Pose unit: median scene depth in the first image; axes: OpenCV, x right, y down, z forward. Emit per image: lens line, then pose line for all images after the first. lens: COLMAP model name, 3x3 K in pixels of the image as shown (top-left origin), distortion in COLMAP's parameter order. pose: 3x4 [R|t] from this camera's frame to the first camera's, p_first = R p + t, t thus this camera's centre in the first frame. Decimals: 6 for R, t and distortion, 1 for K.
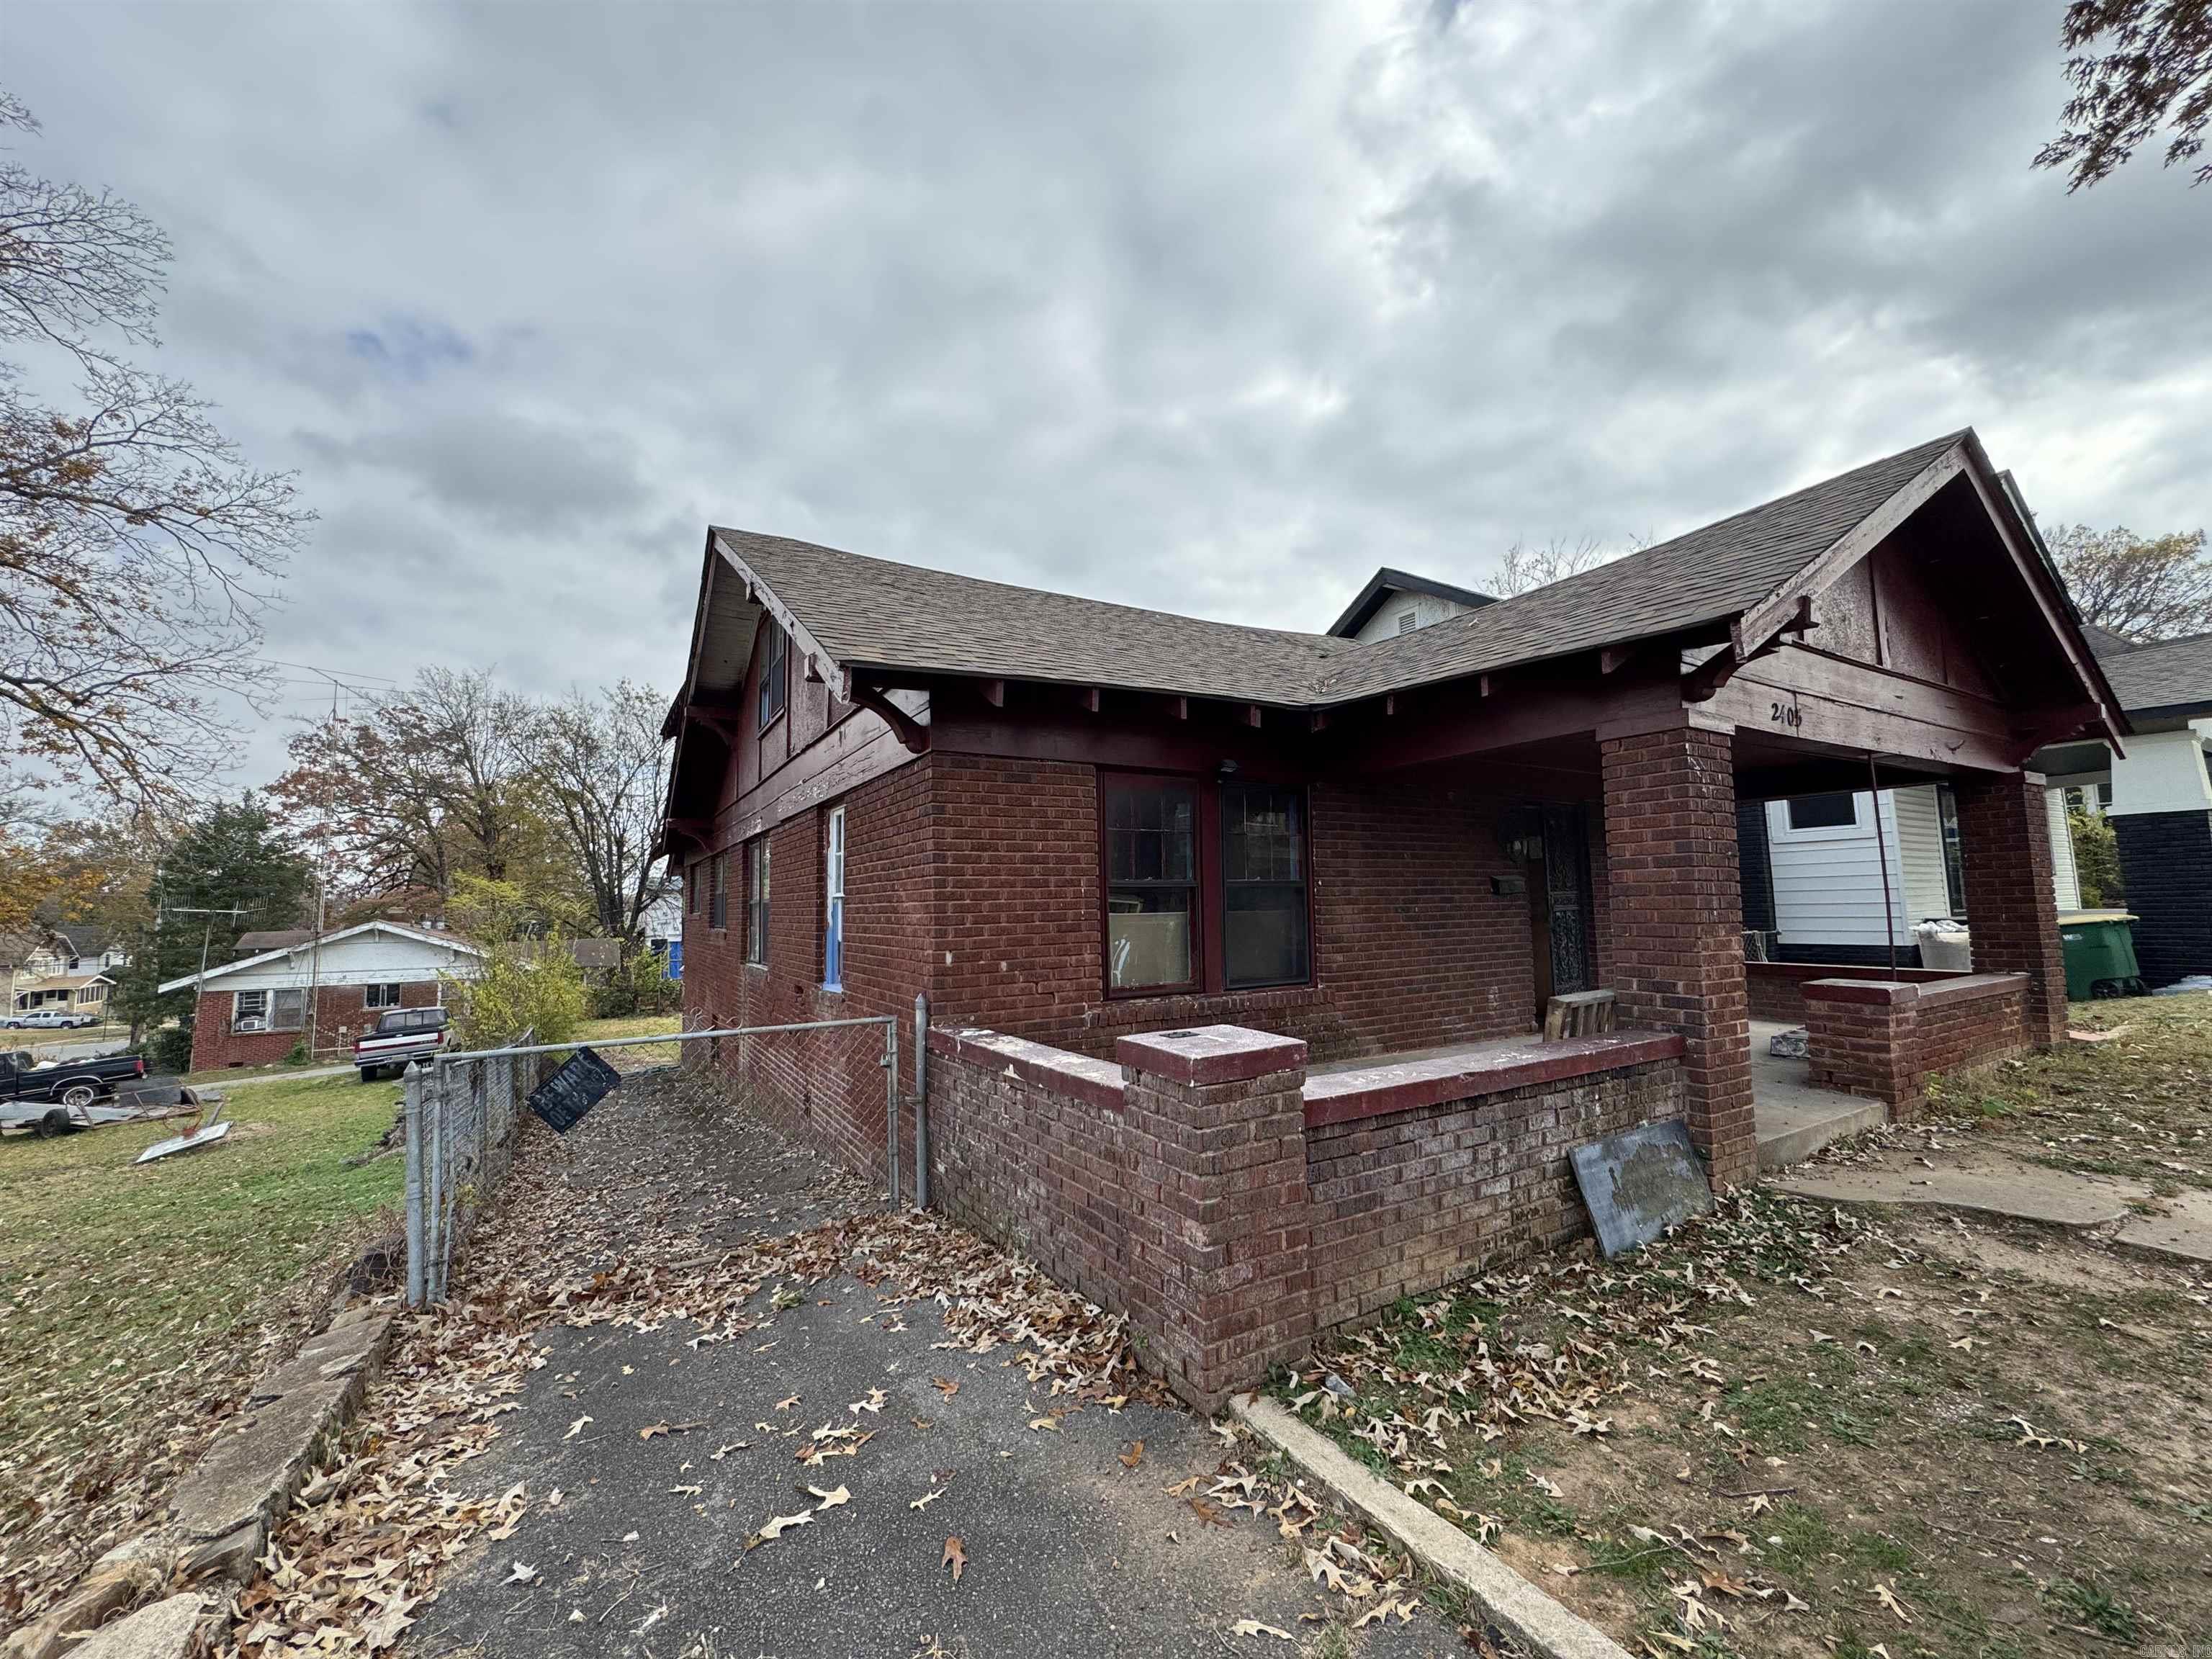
lens RADIAL K [[885.9, 0, 1103.6], [0, 885.9, 830.0], [0, 0, 1]] dist [-0.003943, 0.000751]
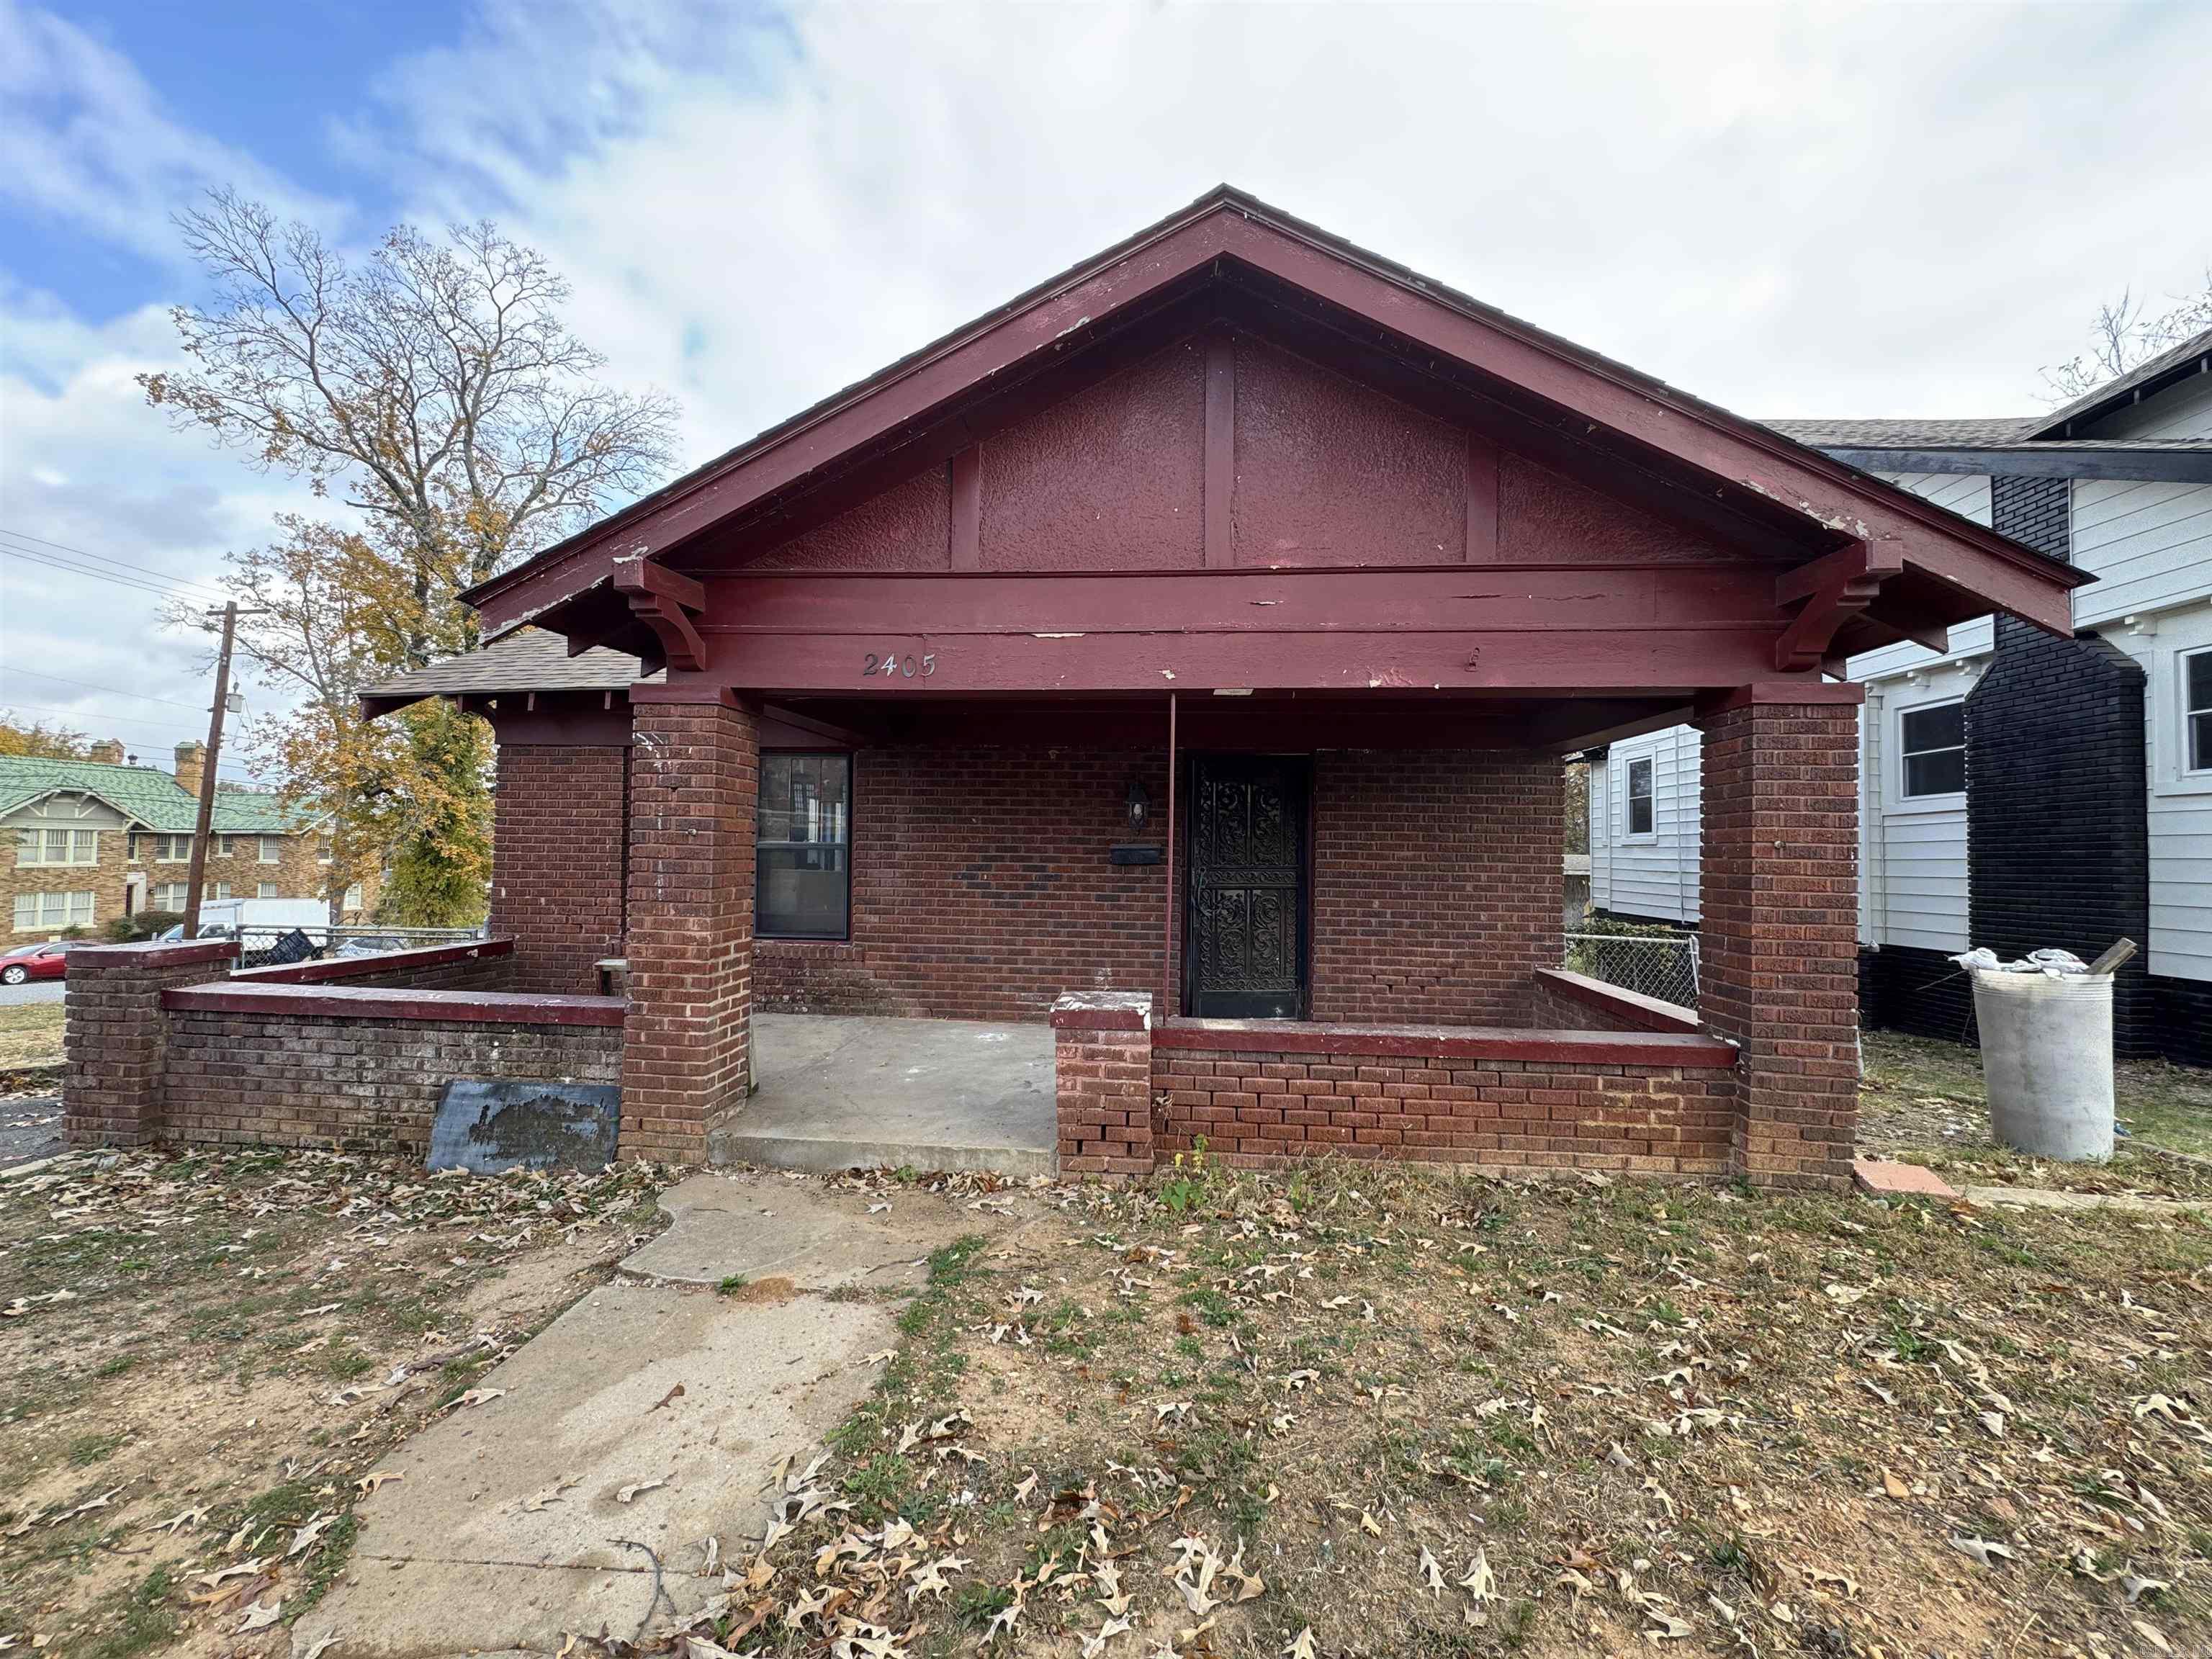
lens RADIAL K [[885.9, 0, 1104.5], [0, 885.9, 827.5], [0, 0, 1]] dist [-0.003943, 0.000751]
pose [[0.810887, 0.016562, -0.584968, 1.960133], [0.018218, 0.998401, 0.053520, -0.023189], [0.584919, -0.054056, 0.809288, 0.586865]]
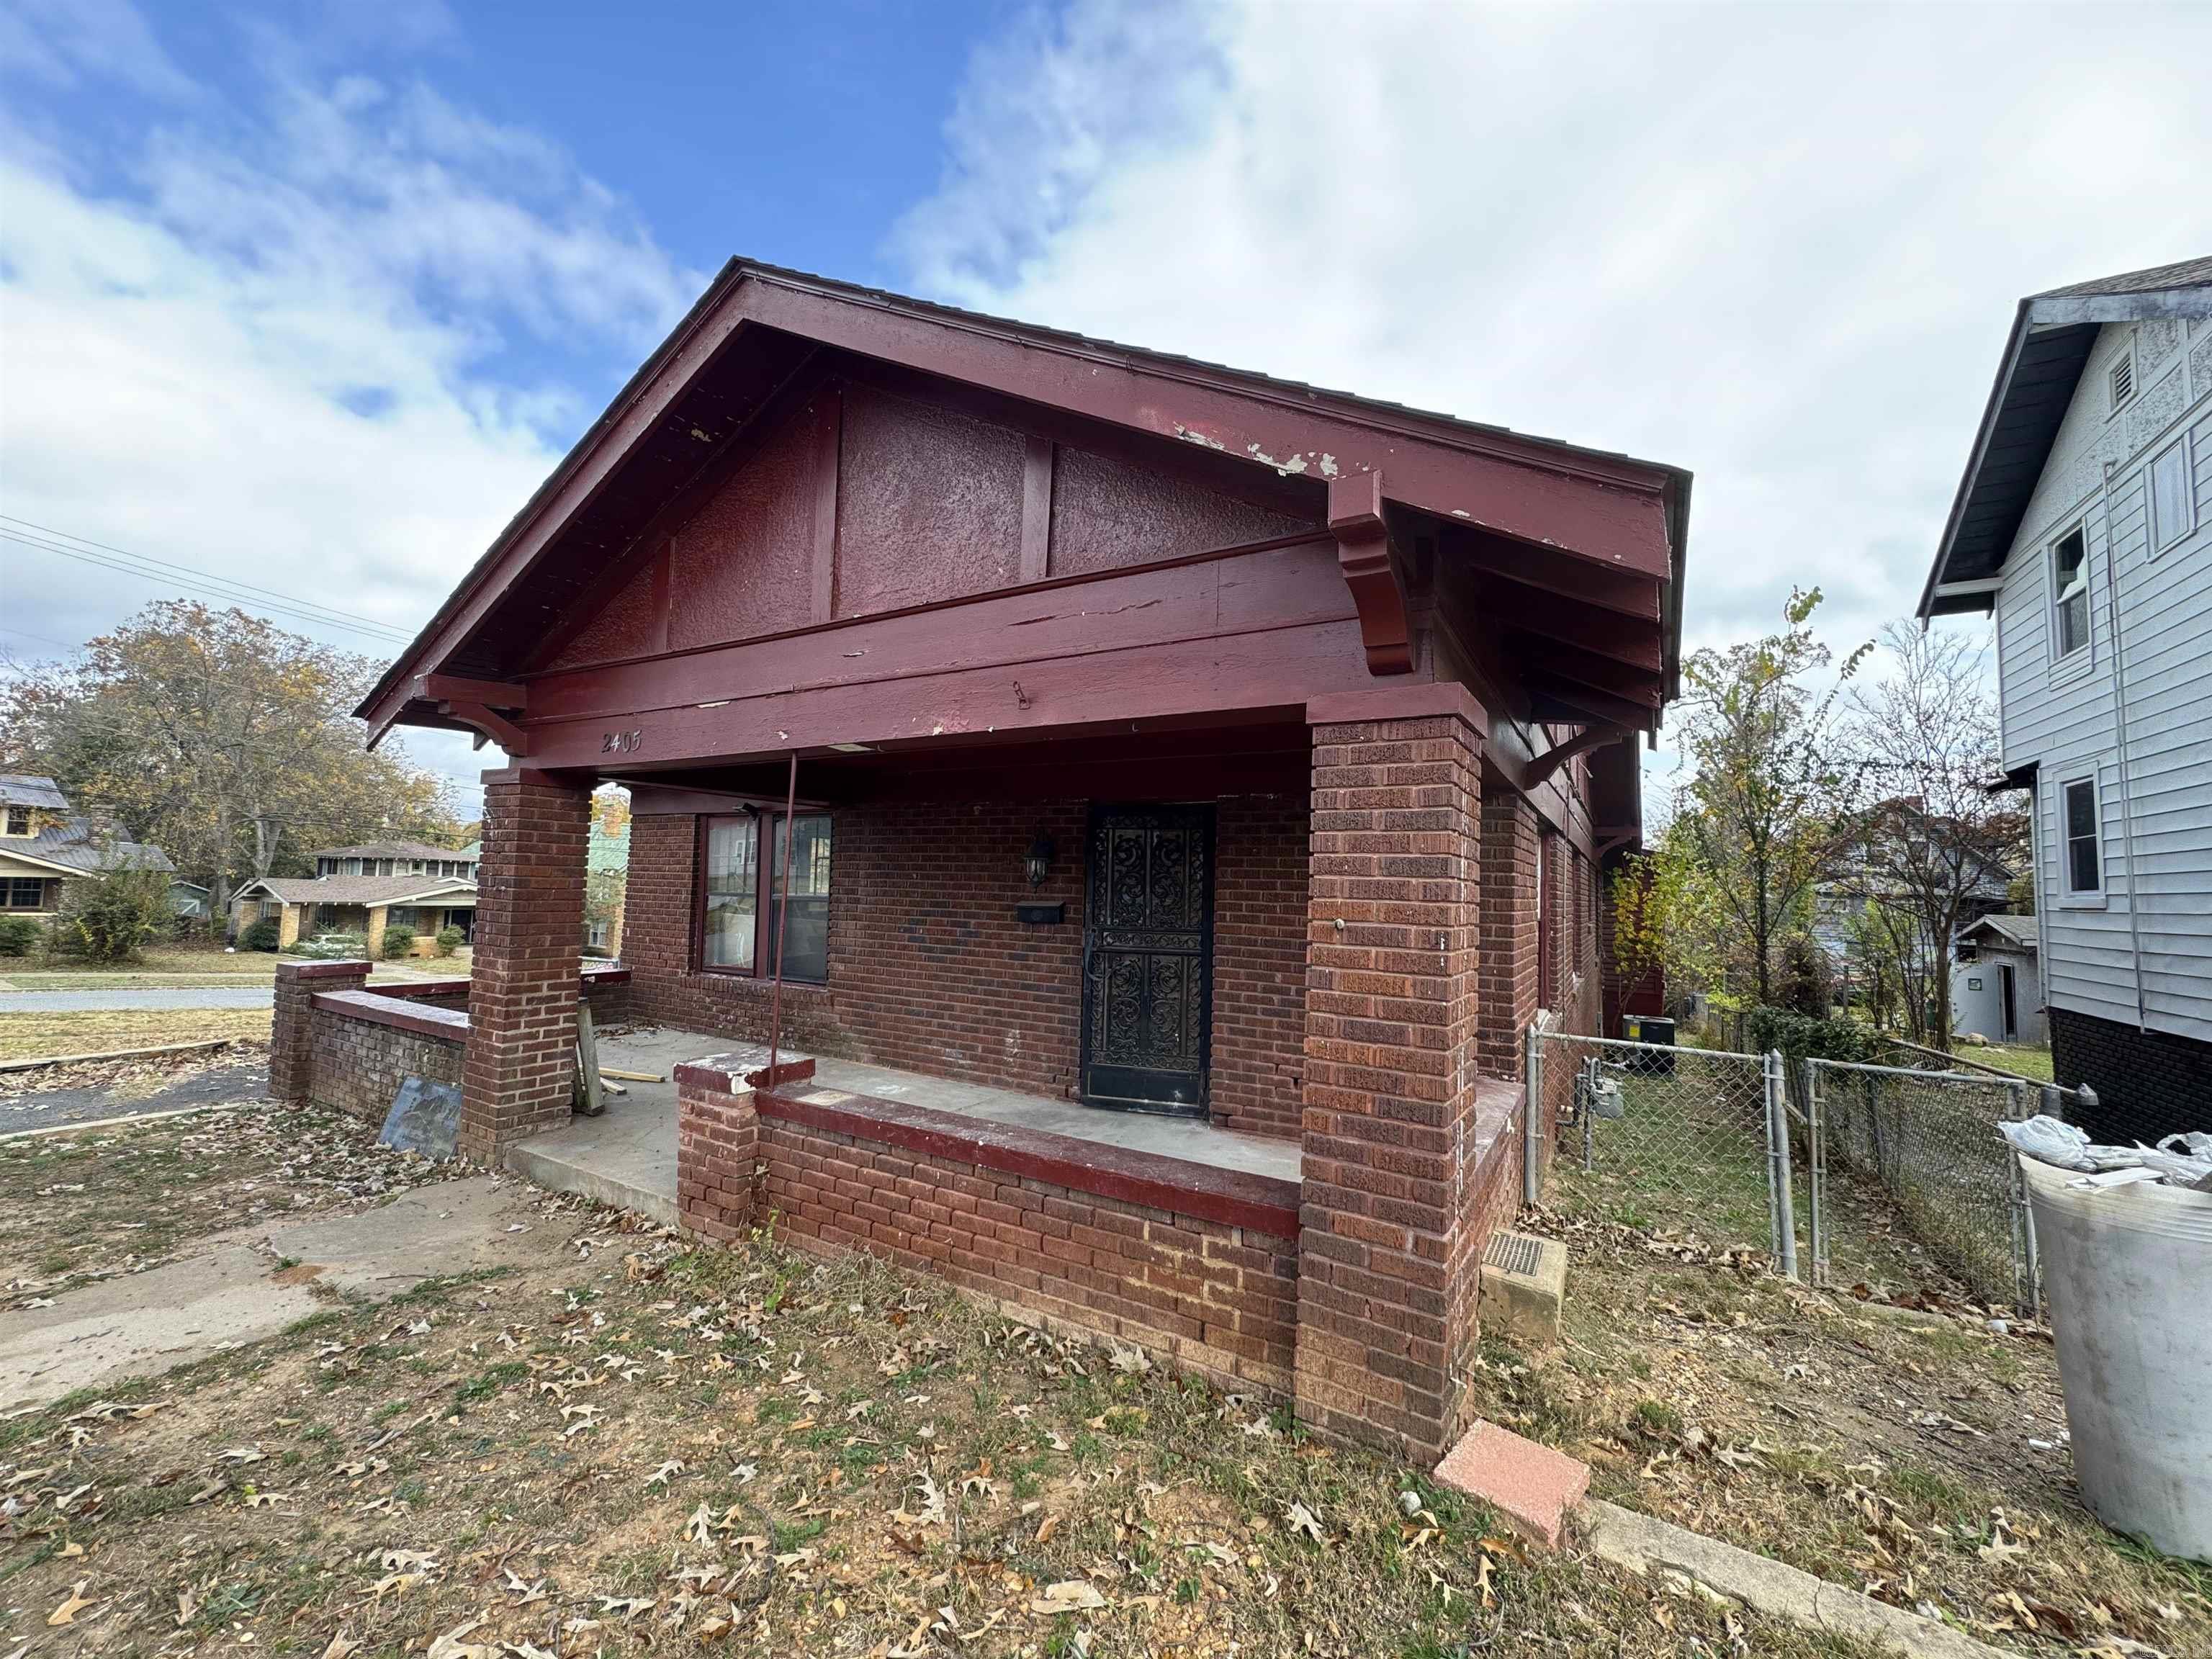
lens RADIAL K [[885.9, 0, 1103.0], [0, 885.9, 827.4], [0, 0, 1]] dist [-0.003943, 0.000751]
pose [[0.475584, -0.028505, -0.879208, 2.538819], [0.036910, 0.999241, -0.012431, -0.010011], [0.878896, -0.026539, 0.476276, 1.374075]]
